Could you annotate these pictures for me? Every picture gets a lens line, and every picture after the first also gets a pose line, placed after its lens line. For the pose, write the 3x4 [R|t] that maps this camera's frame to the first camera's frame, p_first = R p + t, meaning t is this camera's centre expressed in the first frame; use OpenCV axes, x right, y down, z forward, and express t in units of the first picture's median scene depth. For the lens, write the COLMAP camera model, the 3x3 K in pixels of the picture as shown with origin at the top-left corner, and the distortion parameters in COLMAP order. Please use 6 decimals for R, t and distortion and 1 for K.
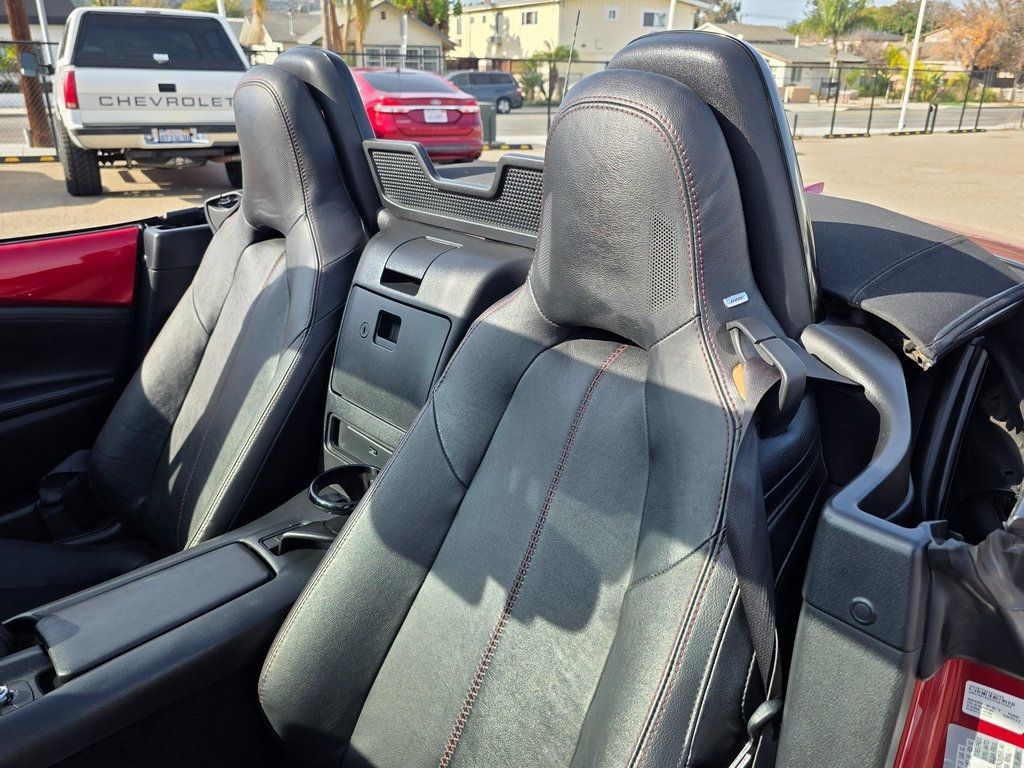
lens RADIAL K [[742.2, 0, 512.8], [0, 742.2, 364.5], [0, 0, 1]] dist [0.005380, 0.000545]
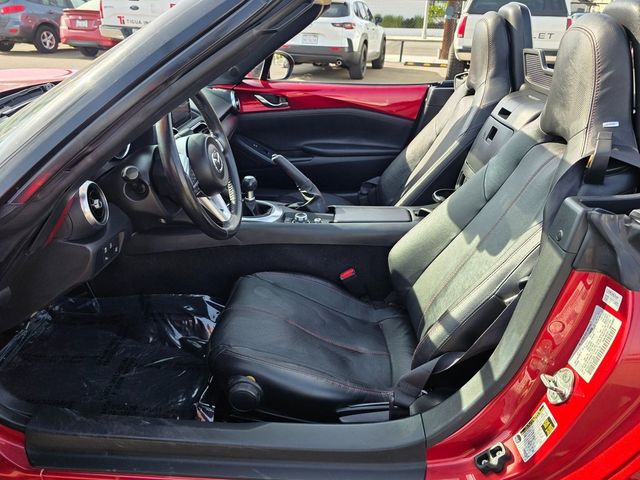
lens RADIAL K [[463.9, 0, 320.5], [0, 463.9, 227.8], [0, 0, 1]] dist [0.005380, 0.000545]
pose [[0.699200, 0.296667, -0.650468, 0.380722], [-0.262431, 0.952828, 0.152475, 0.117090], [0.665018, 0.064093, 0.744072, -0.280780]]
